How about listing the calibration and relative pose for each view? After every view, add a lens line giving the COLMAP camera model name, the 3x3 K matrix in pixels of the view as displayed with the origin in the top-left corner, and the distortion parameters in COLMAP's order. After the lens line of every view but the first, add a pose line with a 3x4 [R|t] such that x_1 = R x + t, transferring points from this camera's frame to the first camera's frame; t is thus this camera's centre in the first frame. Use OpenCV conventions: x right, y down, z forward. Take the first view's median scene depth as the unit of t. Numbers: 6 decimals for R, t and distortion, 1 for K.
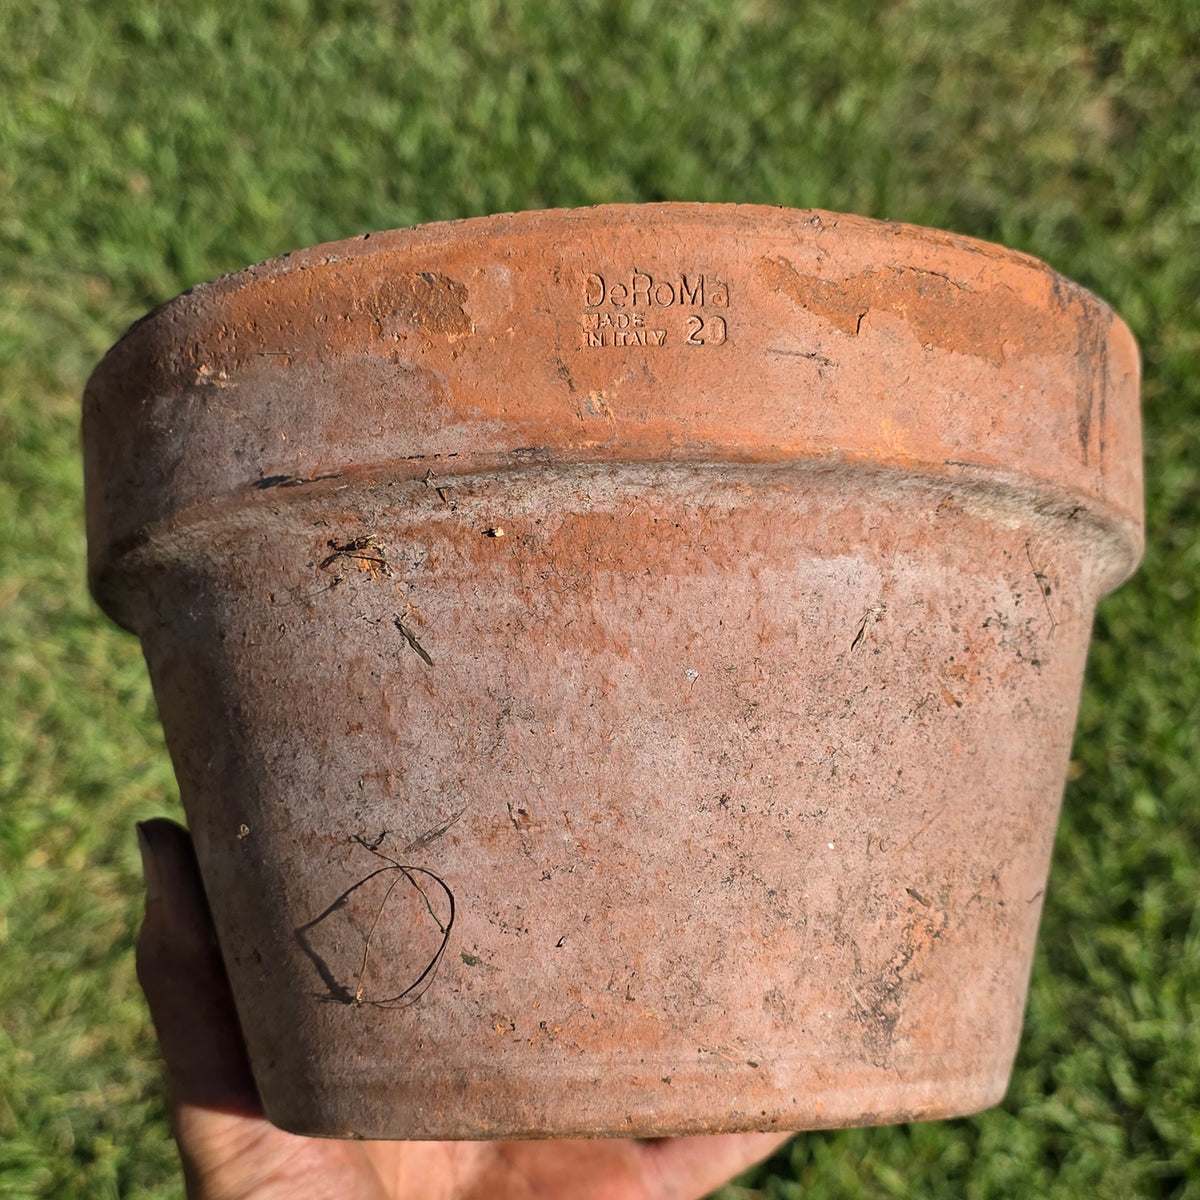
lens RADIAL K [[1848.9, 0, 600.0], [0, 1848.9, 600.0], [0, 0, 1]] dist [0.166437, -0.416855]
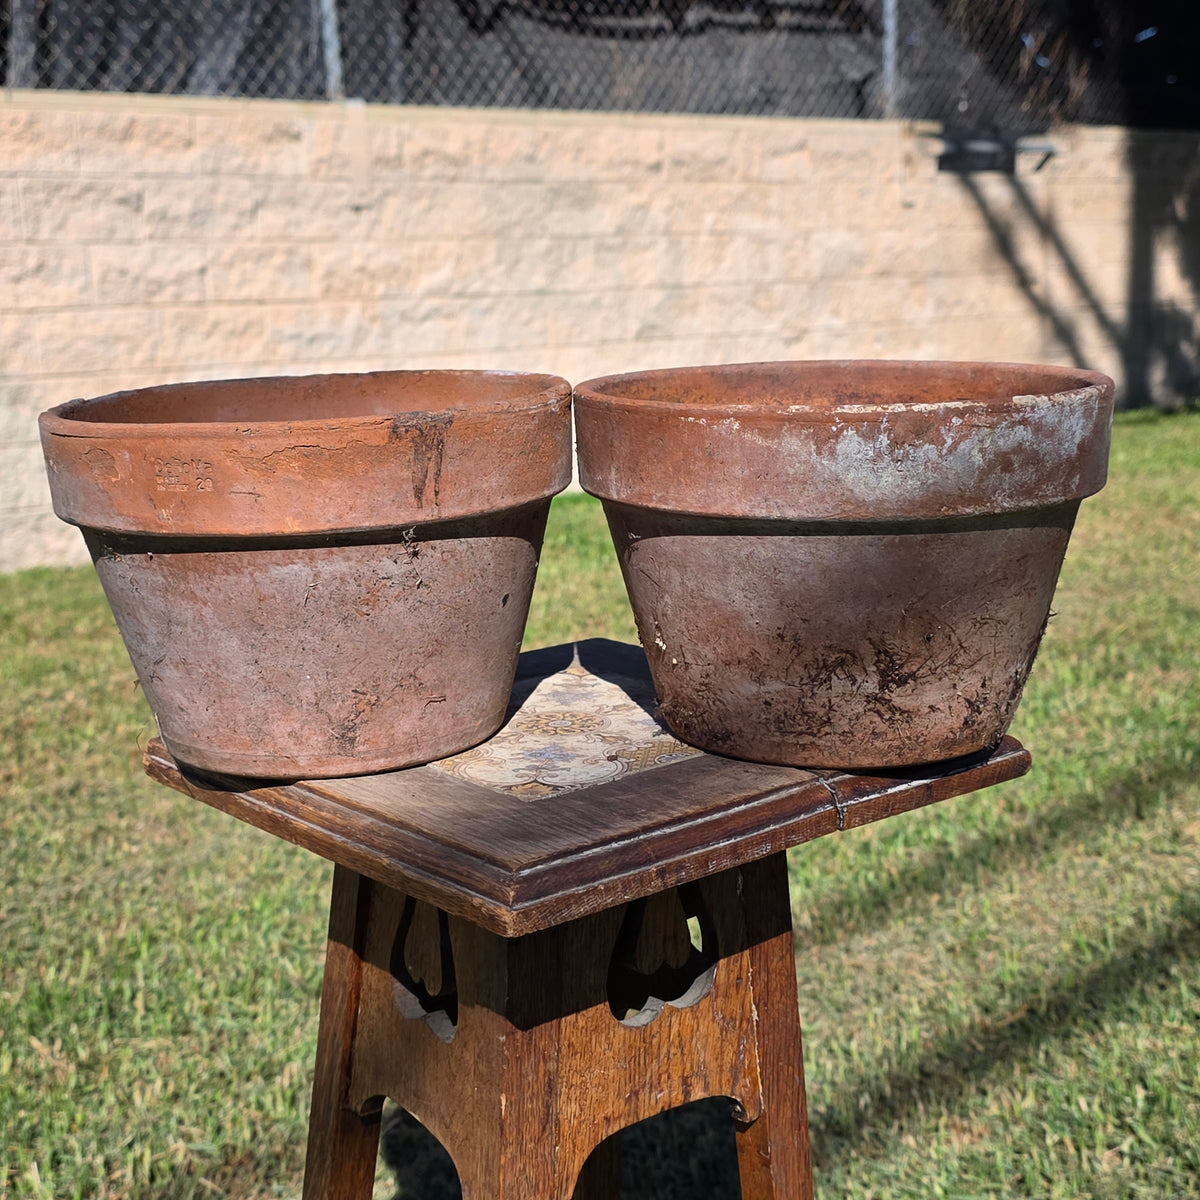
lens RADIAL K [[1848.9, 0, 600.0], [0, 1848.9, 600.0], [0, 0, 1]] dist [0.166437, -0.416855]
pose [[0.937603, 0.061735, -0.342183, 1.274720], [0.088057, 0.909872, 0.405436, -0.879386], [0.336373, -0.410269, 0.847663, -0.824355]]
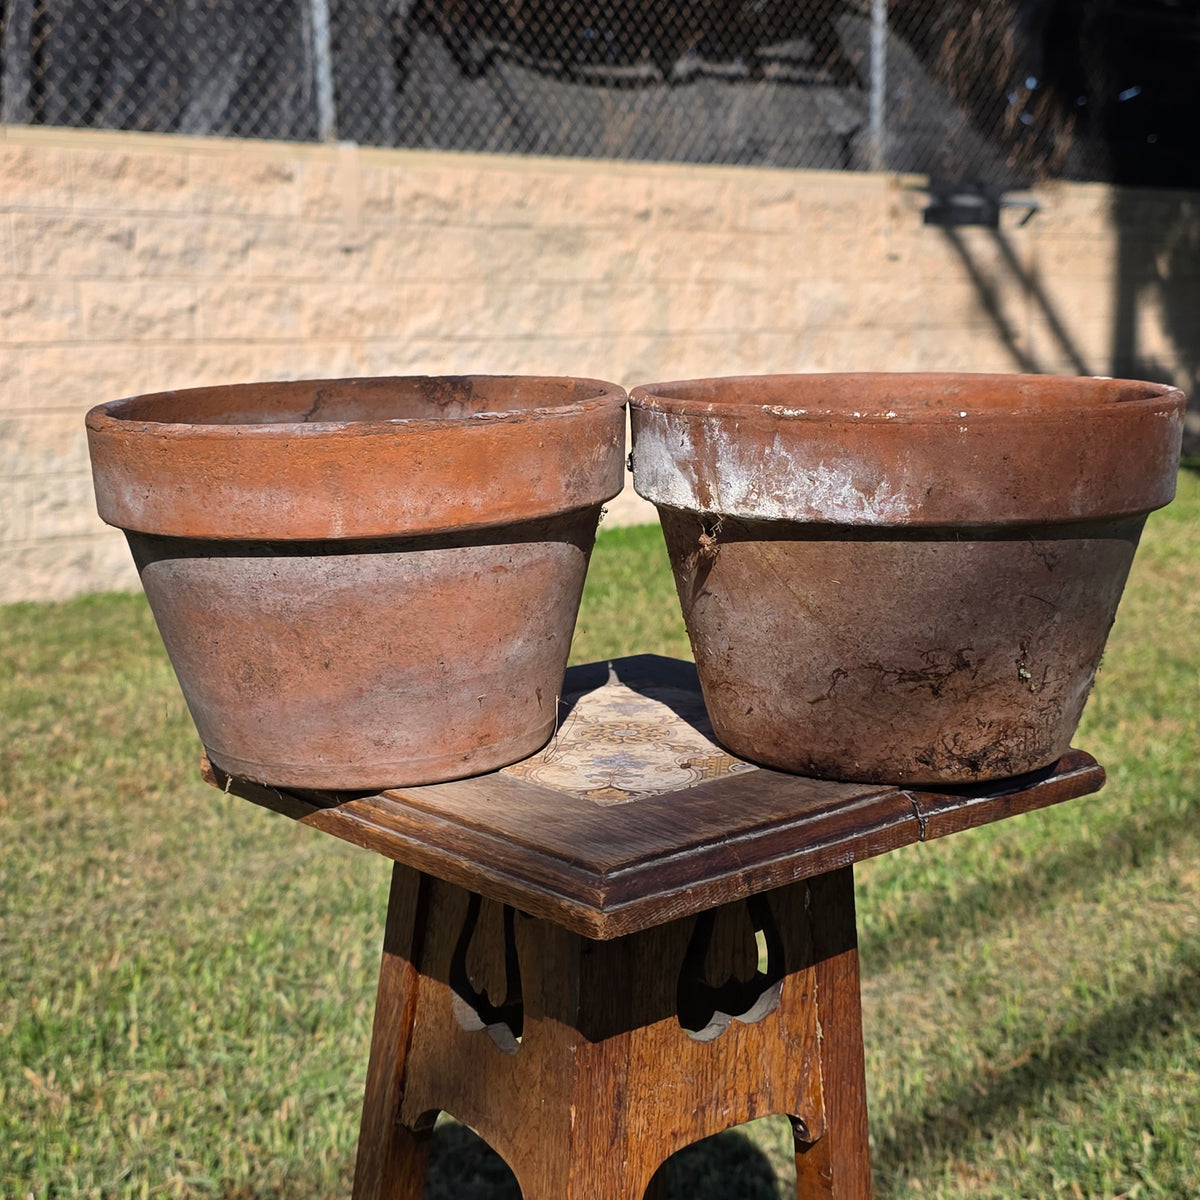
lens RADIAL K [[1850.2, 0, 589.1], [0, 1850.2, 611.0], [0, 0, 1]] dist [0.165461, -0.430359]
pose [[0.939148, 0.069549, -0.336400, 1.143714], [0.070817, 0.919055, 0.387715, -0.824793], [0.336135, -0.387944, 0.858203, -0.865840]]
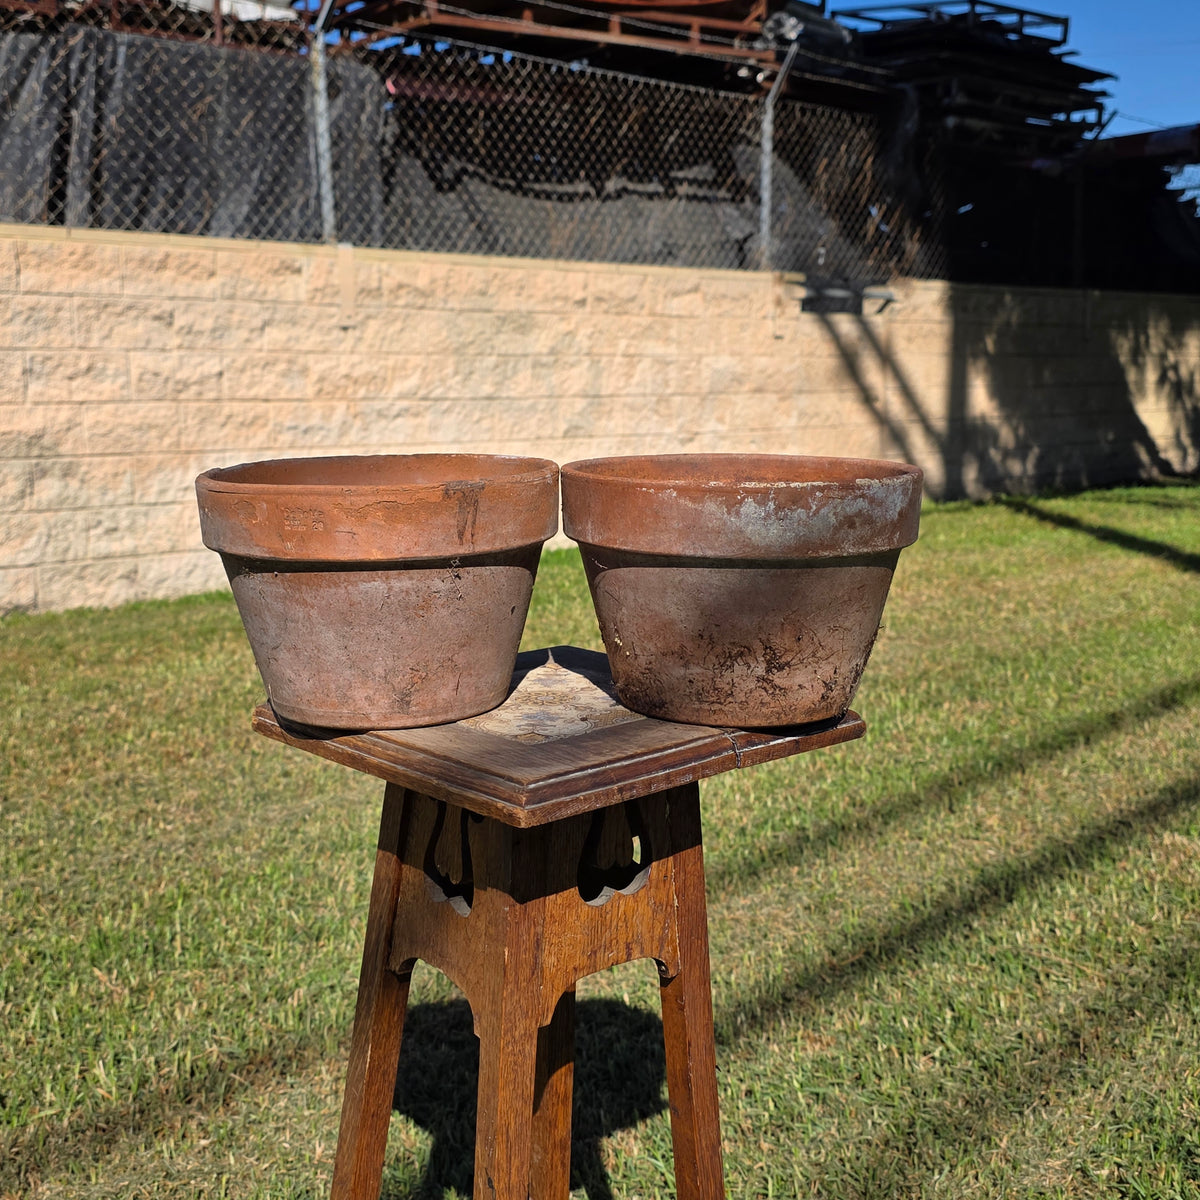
lens RADIAL K [[1493.0, 0, 591.1], [0, 1493.0, 587.5], [0, 0, 1]] dist [0.189774, -0.479372]
pose [[0.950223, 0.065854, -0.304531, 1.346625], [0.055165, 0.926406, 0.372463, -1.013831], [0.306647, -0.370722, 0.876660, -1.280146]]
